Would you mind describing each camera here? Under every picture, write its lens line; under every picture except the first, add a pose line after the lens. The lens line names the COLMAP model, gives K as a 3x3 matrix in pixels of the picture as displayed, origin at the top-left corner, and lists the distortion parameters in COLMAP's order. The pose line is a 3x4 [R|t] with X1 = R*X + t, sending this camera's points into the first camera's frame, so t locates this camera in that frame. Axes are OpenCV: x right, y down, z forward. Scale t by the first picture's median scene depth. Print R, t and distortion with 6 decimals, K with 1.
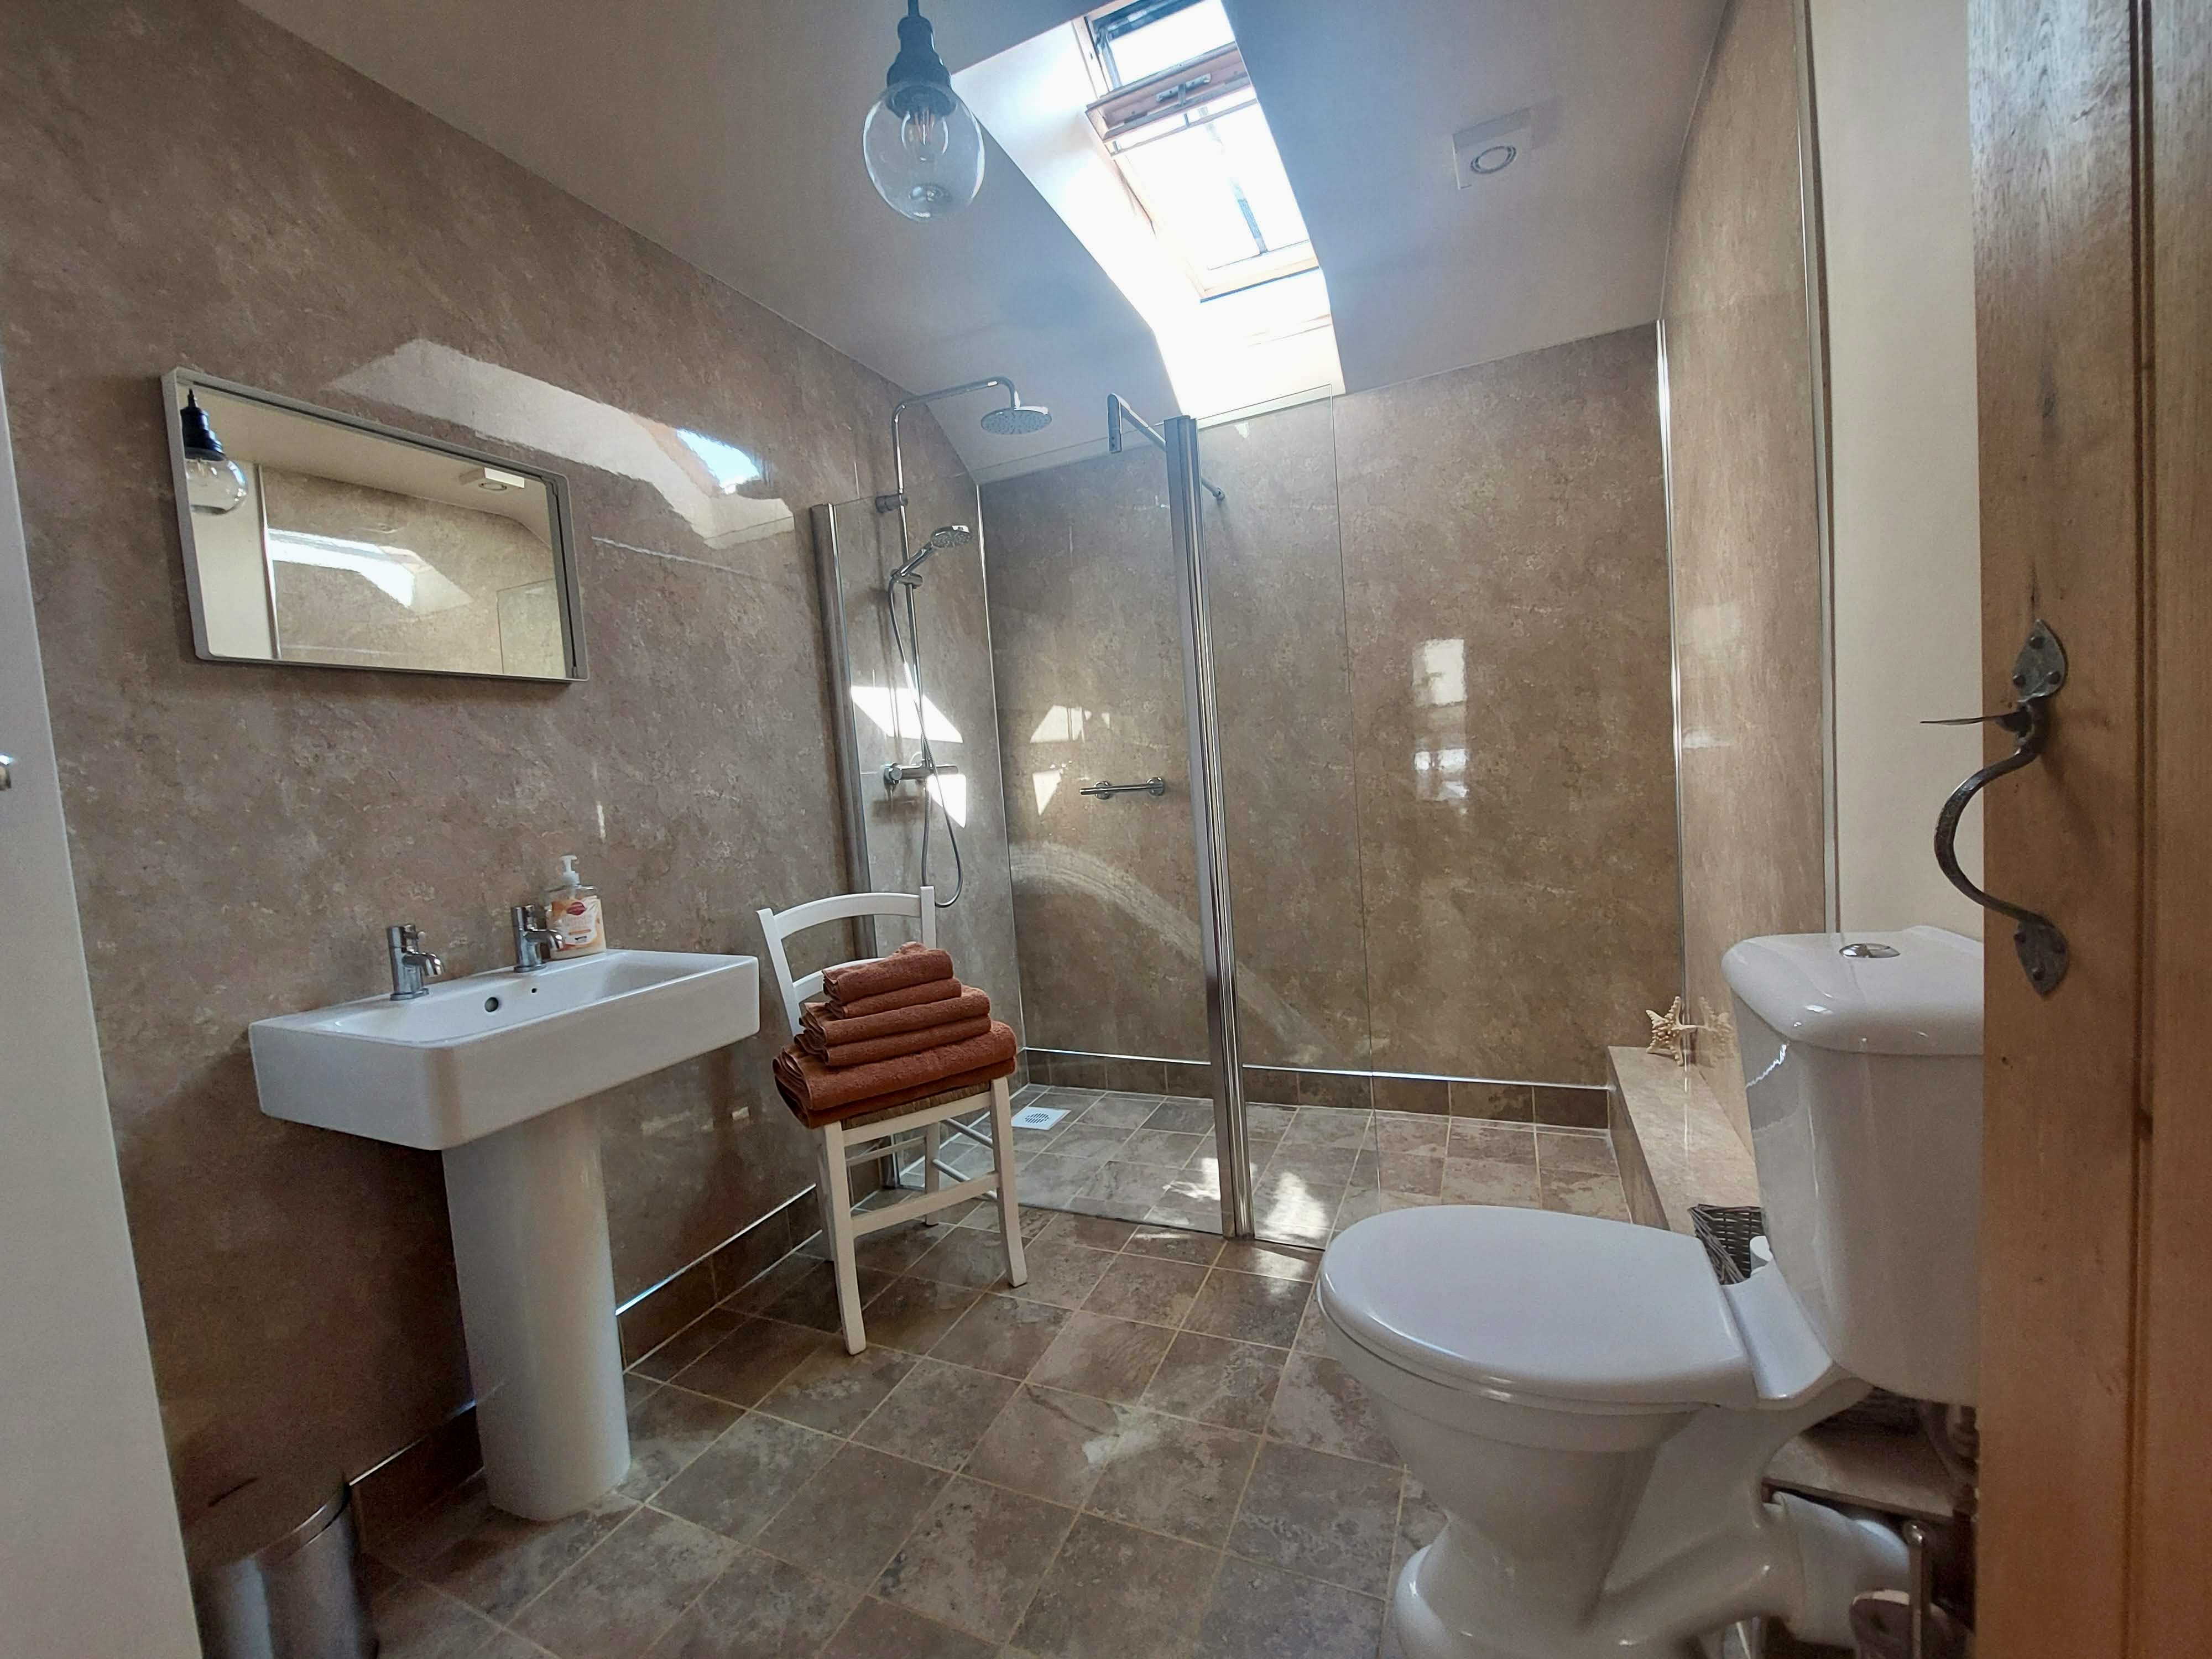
lens RADIAL K [[887.5, 0, 1106.0], [0, 887.5, 833.9], [0, 0, 1]] dist [0.003117, -0.000036]
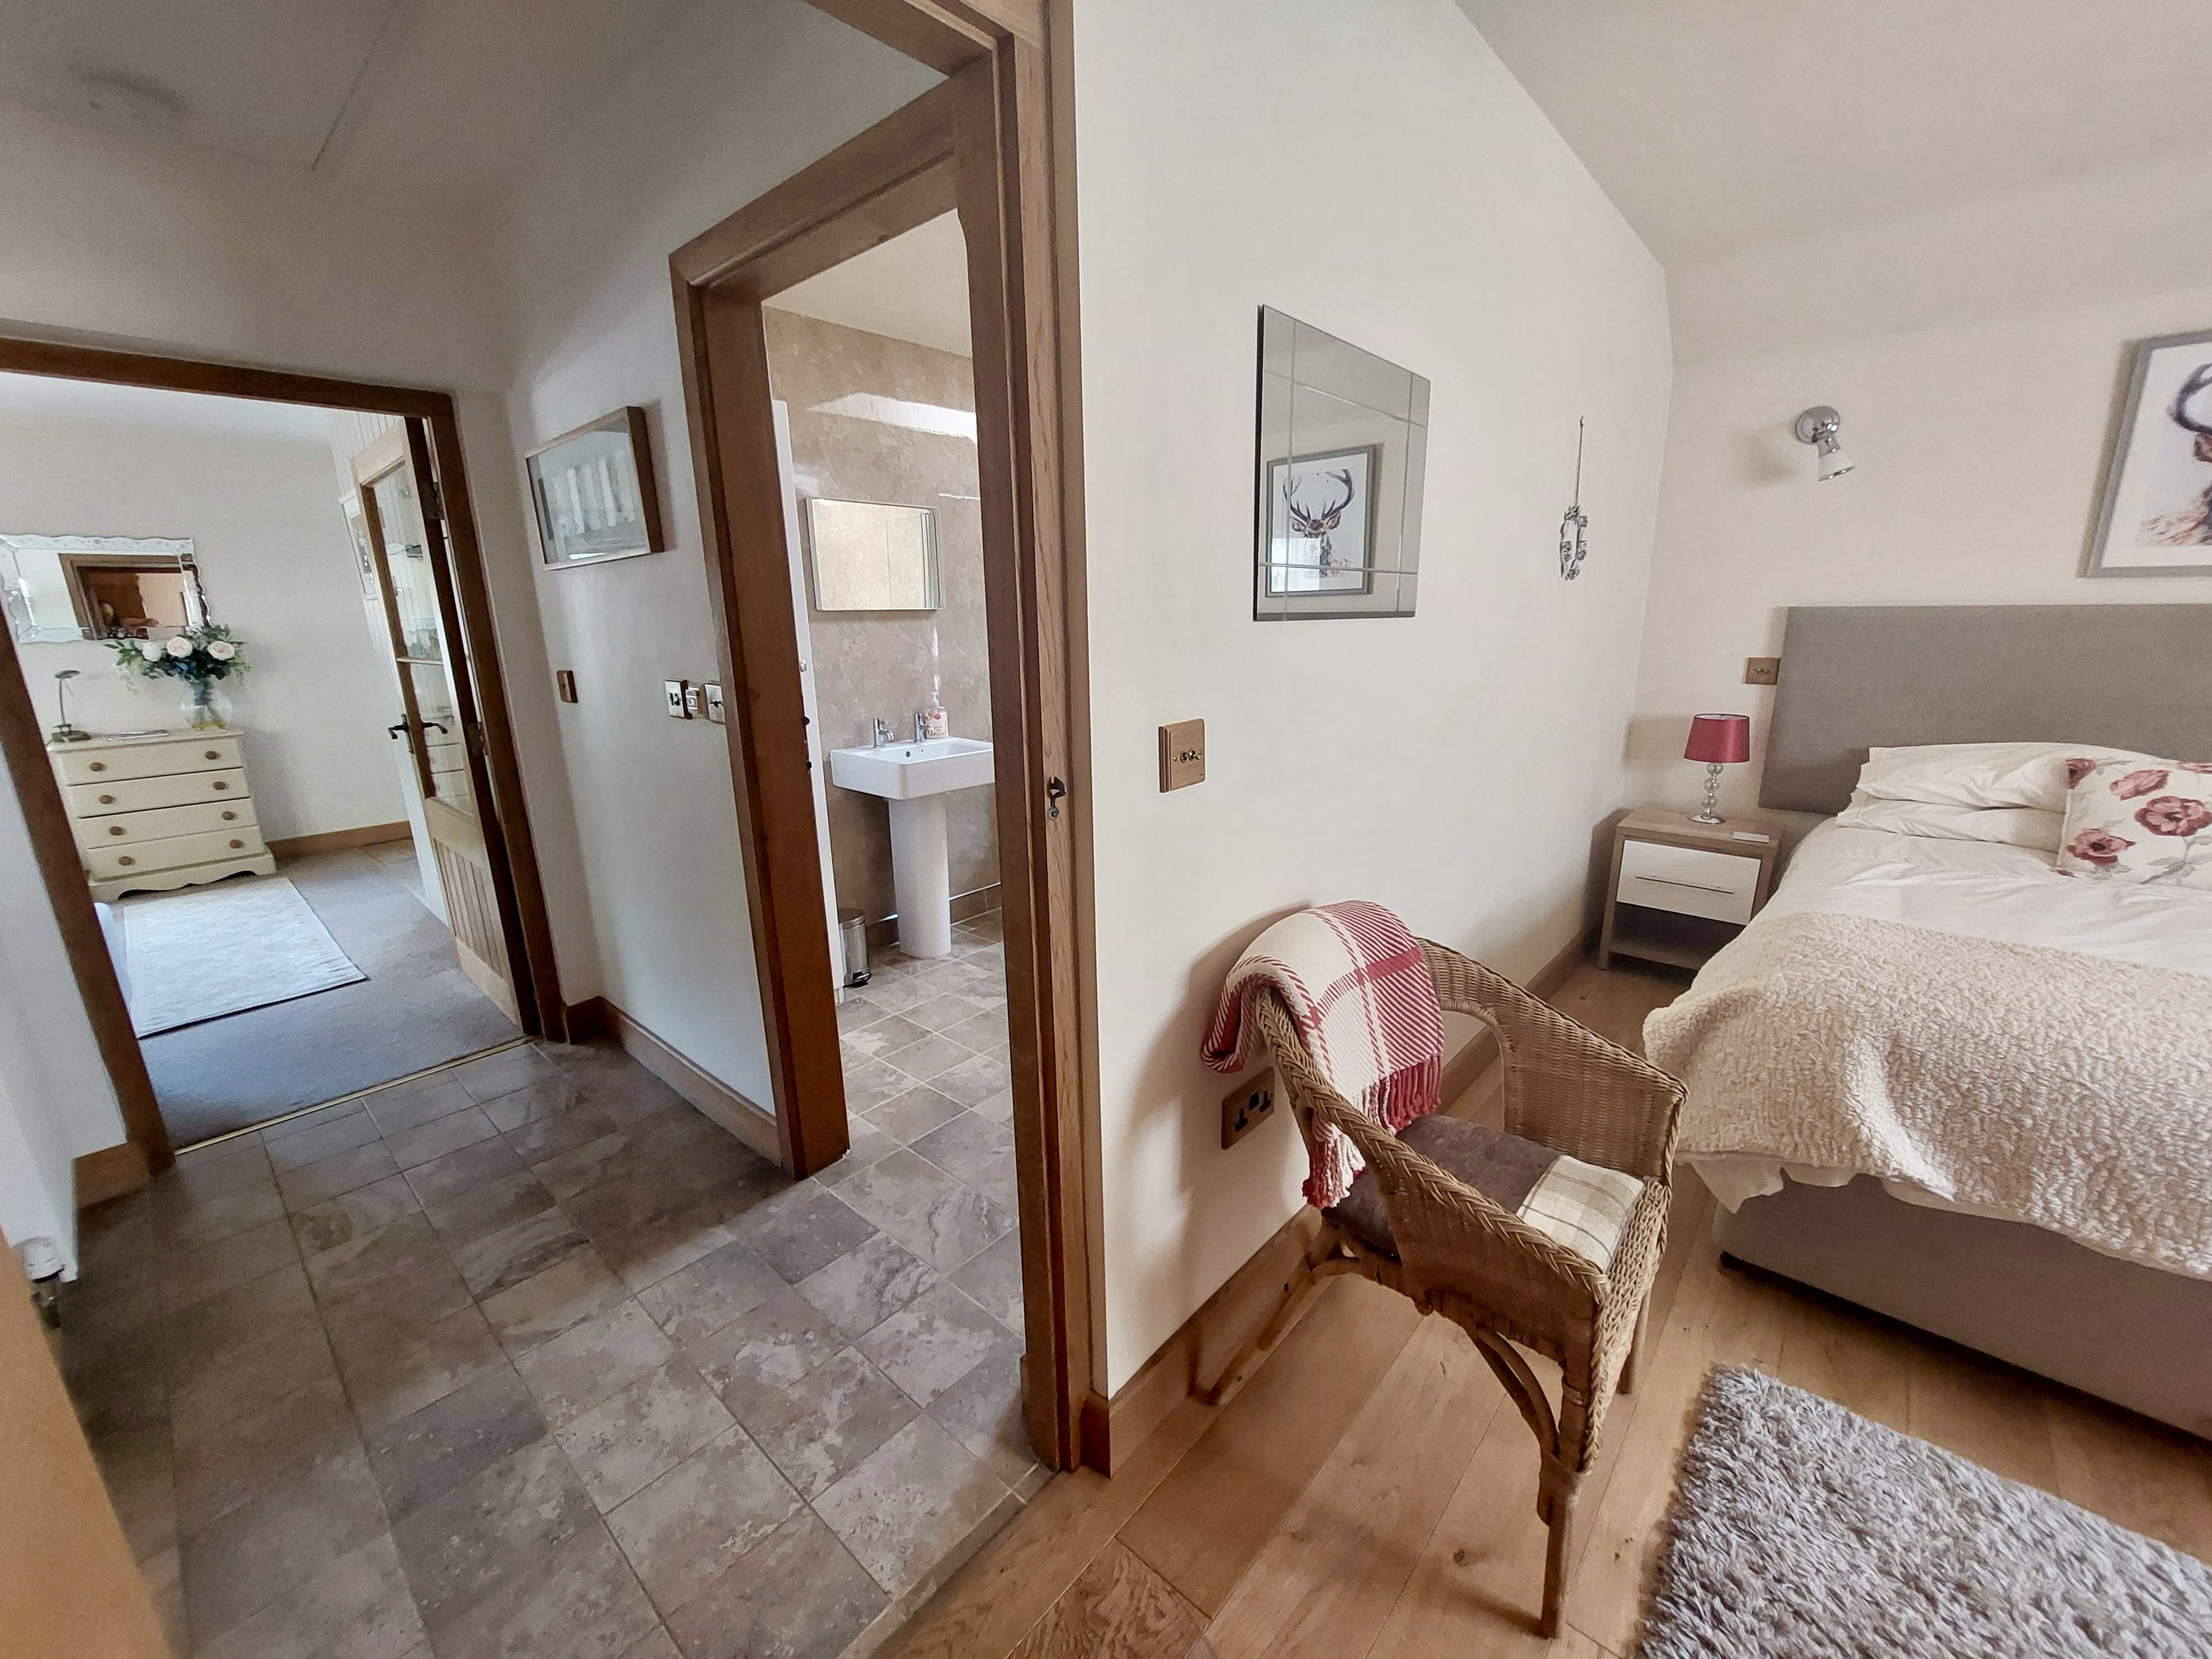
lens RADIAL K [[887.5, 0, 1110.5], [0, 887.5, 832.7], [0, 0, 1]] dist [0.003117, -0.000036]
pose [[0.945136, 0.126117, -0.301352, 0.585508], [-0.066637, 0.977507, 0.200098, -0.118426], [0.319809, -0.169039, 0.932281, -1.106970]]
